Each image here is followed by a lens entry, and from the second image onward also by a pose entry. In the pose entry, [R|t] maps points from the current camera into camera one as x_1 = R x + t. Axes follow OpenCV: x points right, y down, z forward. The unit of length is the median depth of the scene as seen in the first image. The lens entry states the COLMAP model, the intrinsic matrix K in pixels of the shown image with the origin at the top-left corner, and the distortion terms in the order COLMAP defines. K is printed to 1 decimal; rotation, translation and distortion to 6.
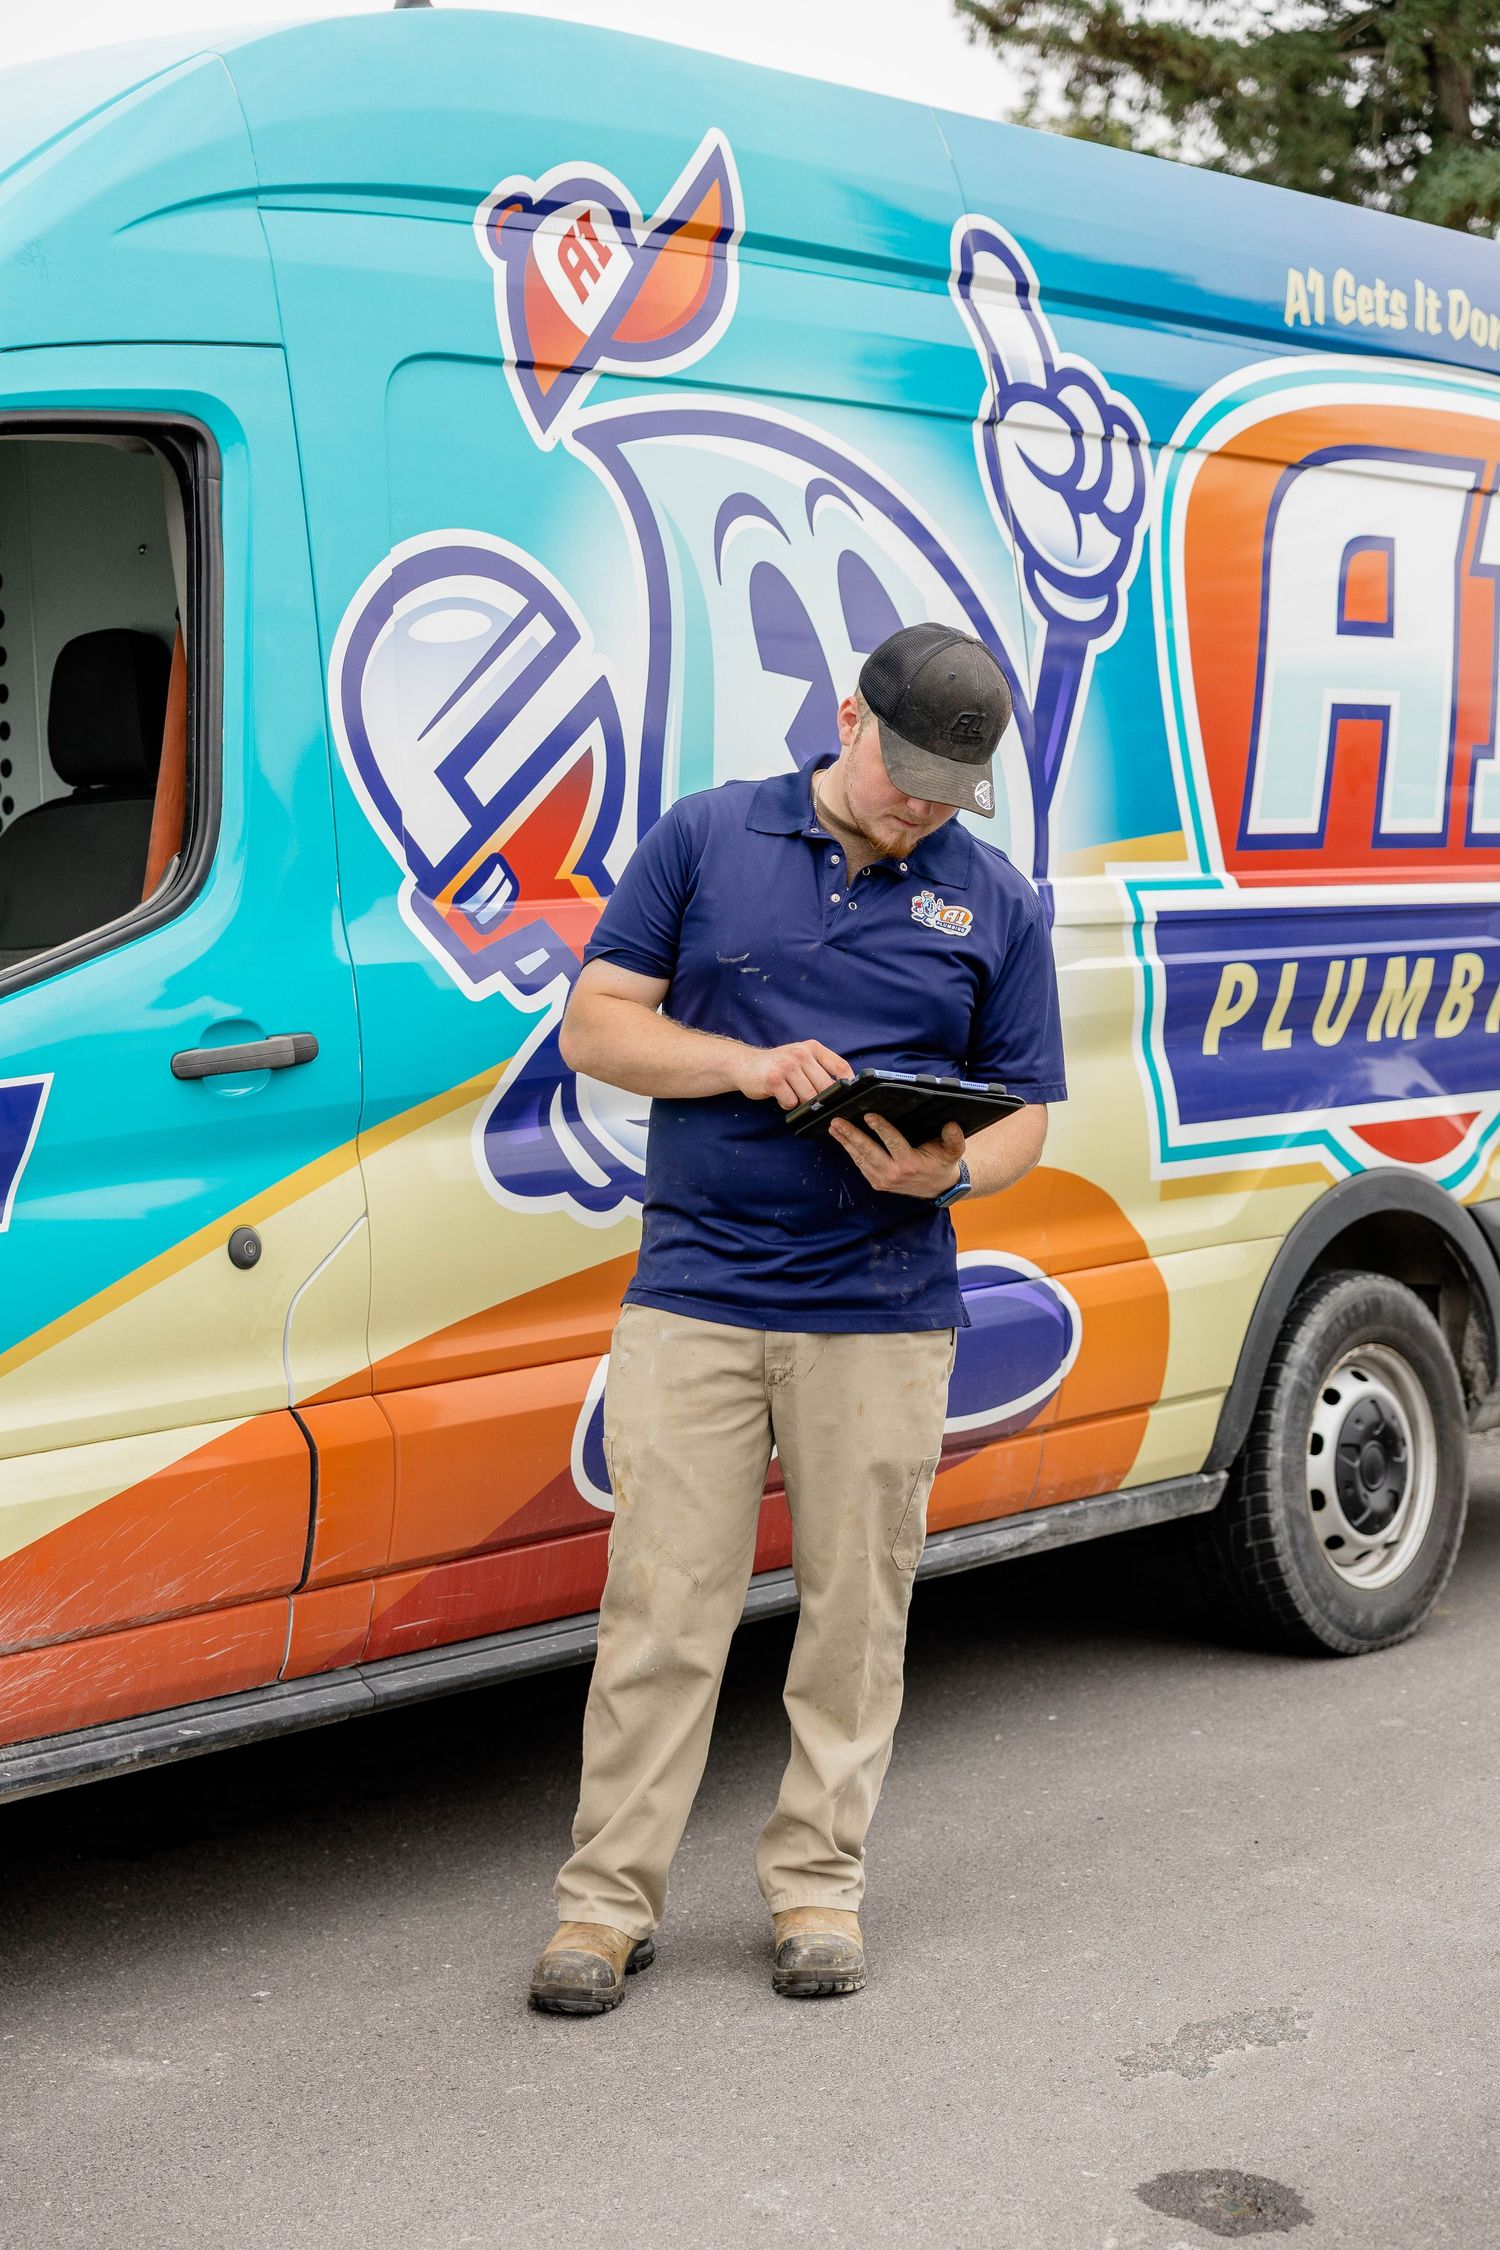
lens RADIAL K [[3525.8, 0, 701.6], [0, 3525.8, 1124.4], [0, 0, 1]] dist [0.018982, 0.093120]
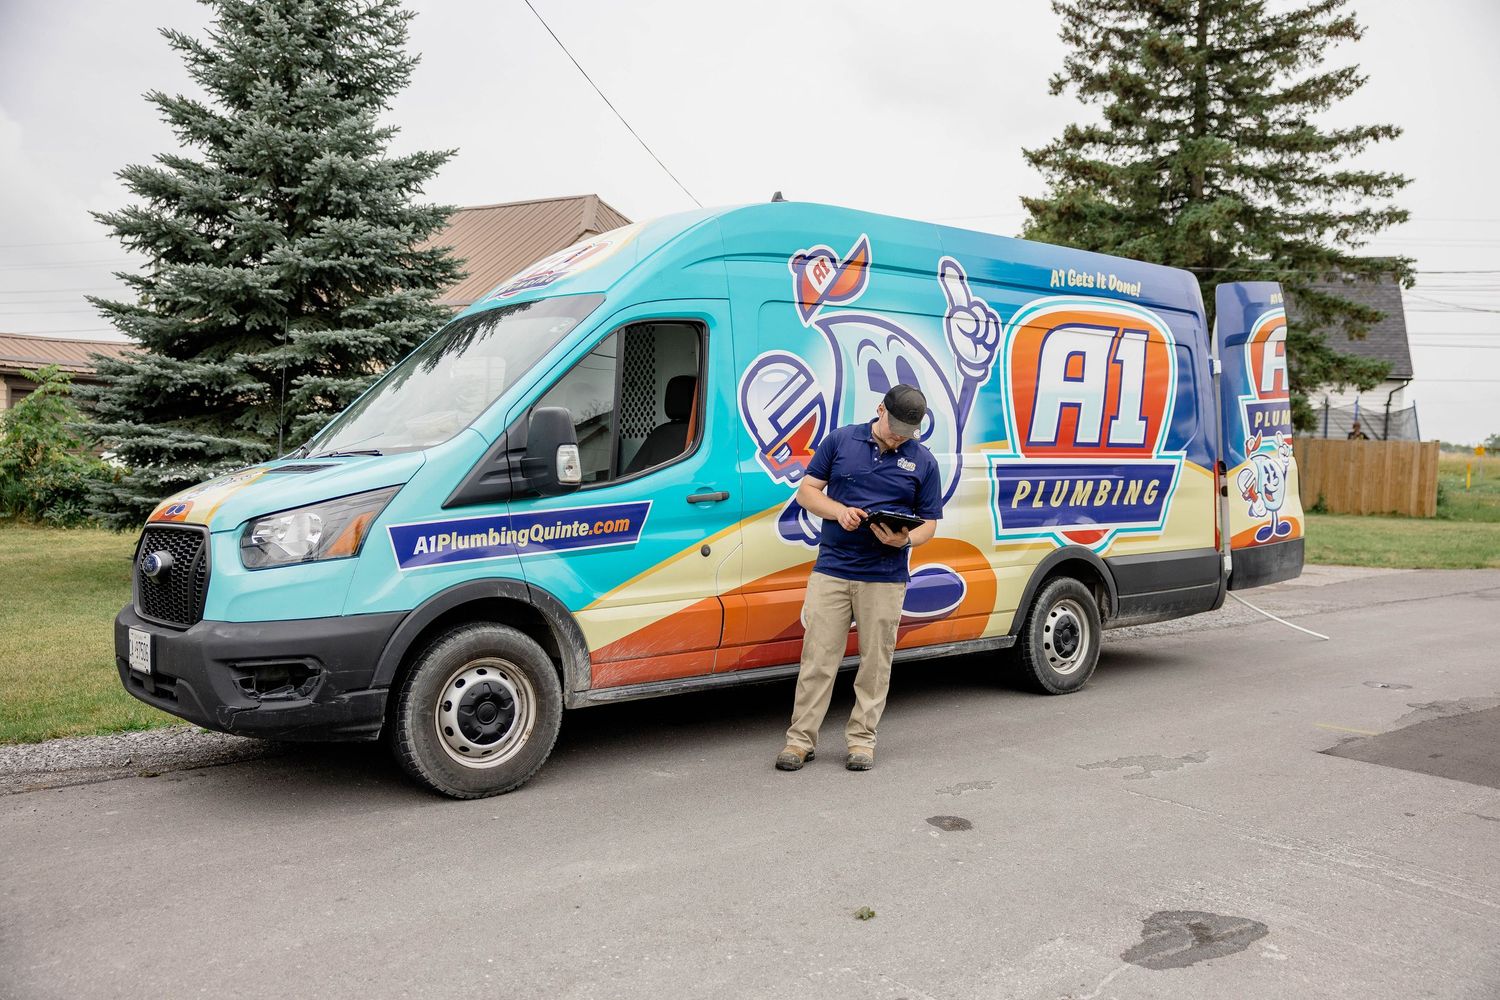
lens RADIAL K [[1182.3, 0, 764.8], [0, 1182.3, 499.2], [0, 0, 1]] dist [-0.007528, 0.001158]
pose [[0.990420, 0.036047, -0.133303, 0.068111], [-0.039004, 0.999046, -0.019637, 0.003134], [0.132468, 0.024649, 0.990881, -0.141952]]
